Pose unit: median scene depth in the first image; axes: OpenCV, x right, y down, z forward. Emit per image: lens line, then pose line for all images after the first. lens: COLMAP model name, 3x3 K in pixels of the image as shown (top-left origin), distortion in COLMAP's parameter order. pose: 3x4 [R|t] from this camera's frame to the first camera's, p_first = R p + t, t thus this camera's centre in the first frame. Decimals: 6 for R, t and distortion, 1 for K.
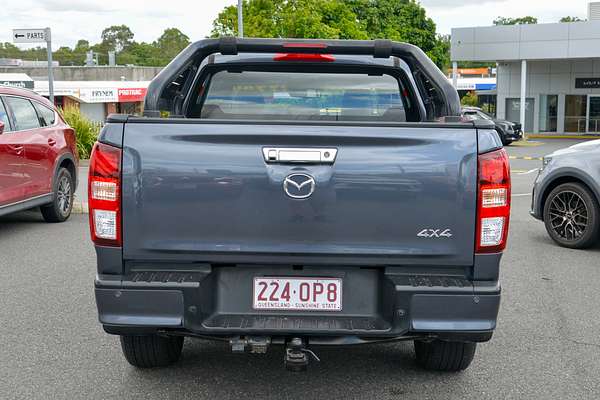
lens RADIAL K [[760.3, 0, 301.0], [0, 760.3, 203.1], [0, 0, 1]] dist [0.048219, 0.000000]
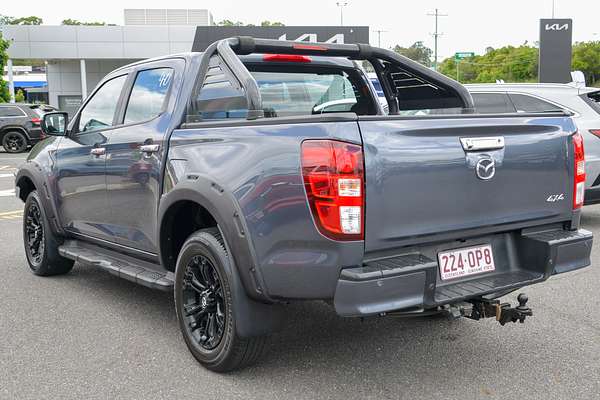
lens RADIAL K [[716.9, 0, 299.5], [0, 716.9, 197.6], [0, 0, 1]] dist [0.030308, 0.000000]
pose [[0.815370, -0.093990, 0.571260, -0.882218], [0.091372, 0.995259, 0.033333, -0.041874], [-0.571684, 0.025019, 0.820092, 0.250188]]
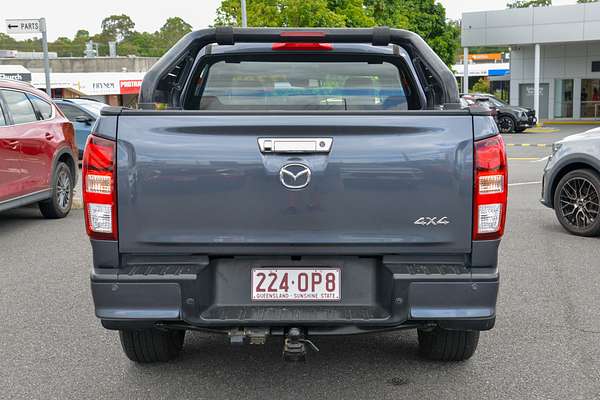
lens RADIAL K [[759.4, 0, 303.5], [0, 759.4, 196.8], [0, 0, 1]] dist [0.113256, 0.000000]
pose [[0.999811, -0.017037, 0.009395, -0.002073], [0.016990, 0.999843, 0.005075, -0.000363], [-0.009480, -0.004914, 0.999943, 0.002800]]
